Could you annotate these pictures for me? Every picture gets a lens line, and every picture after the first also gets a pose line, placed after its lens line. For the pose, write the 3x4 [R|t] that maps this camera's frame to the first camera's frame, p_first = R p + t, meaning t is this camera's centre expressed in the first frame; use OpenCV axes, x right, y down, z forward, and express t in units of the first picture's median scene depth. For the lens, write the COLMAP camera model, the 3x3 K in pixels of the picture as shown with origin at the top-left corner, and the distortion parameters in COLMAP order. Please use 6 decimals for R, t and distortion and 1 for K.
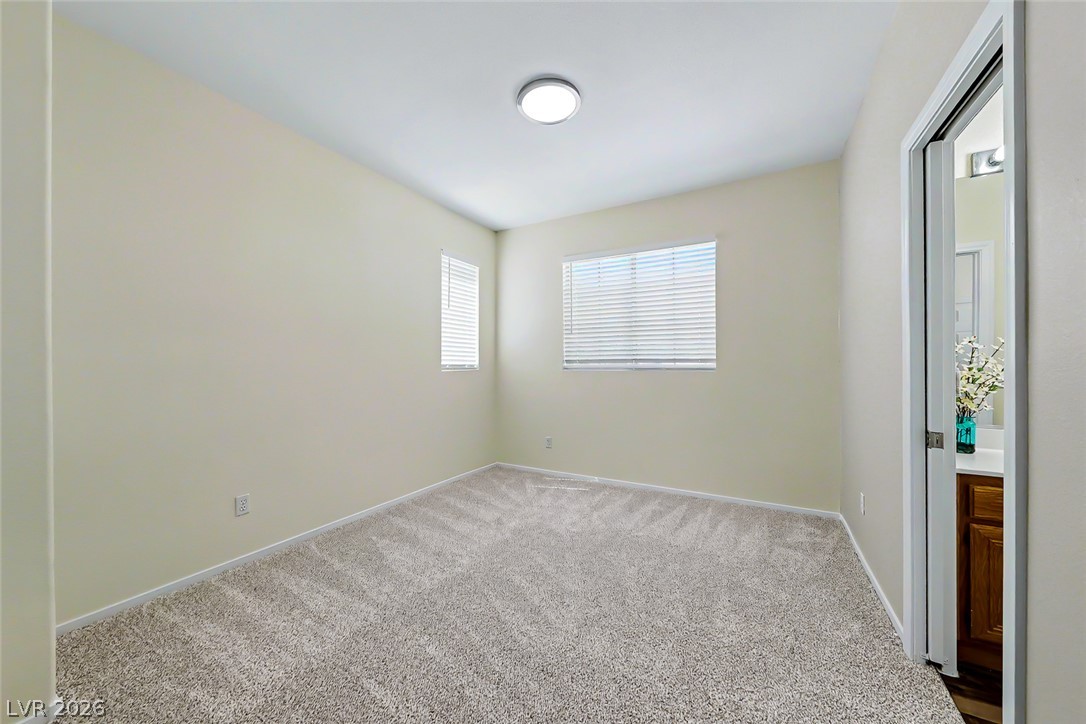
lens RADIAL K [[377.6, 0, 540.0], [0, 377.6, 363.2], [0, 0, 1]] dist [0.001751, -0.000306]
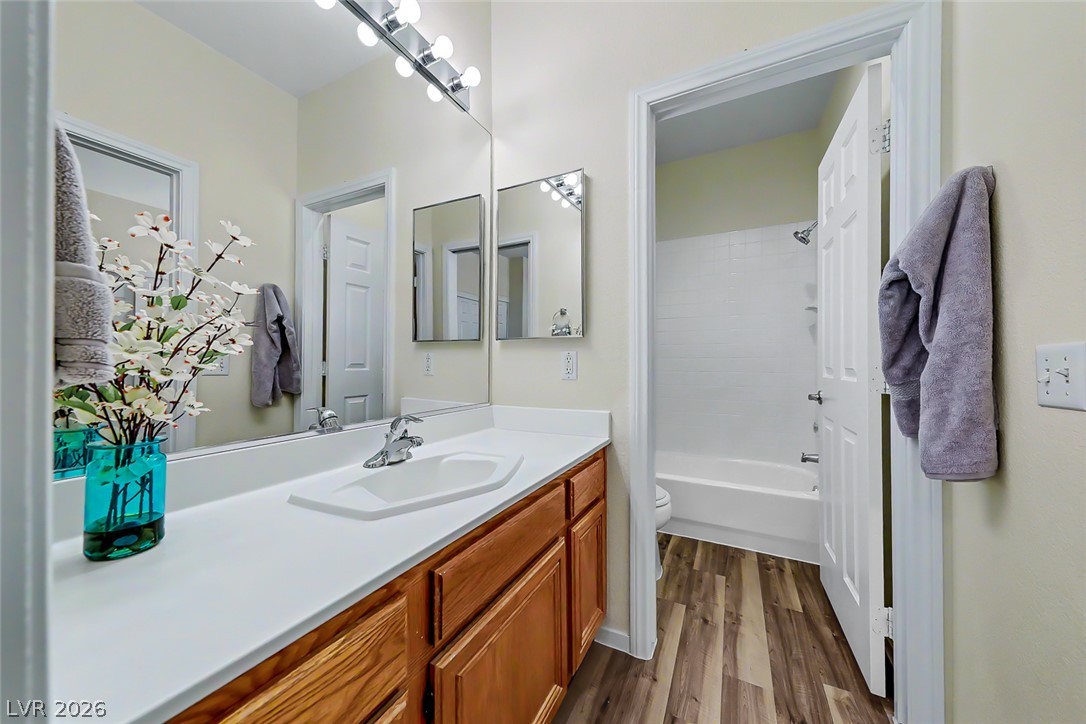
lens RADIAL K [[377.6, 0, 540.0], [0, 377.6, 362.3], [0, 0, 1]] dist [0.001751, -0.000306]
pose [[-0.053644, 0.007832, 0.998529, 0.787027], [-0.004141, 0.999959, -0.008065, 0.072816], [-0.998552, -0.004567, -0.053609, 0.677108]]
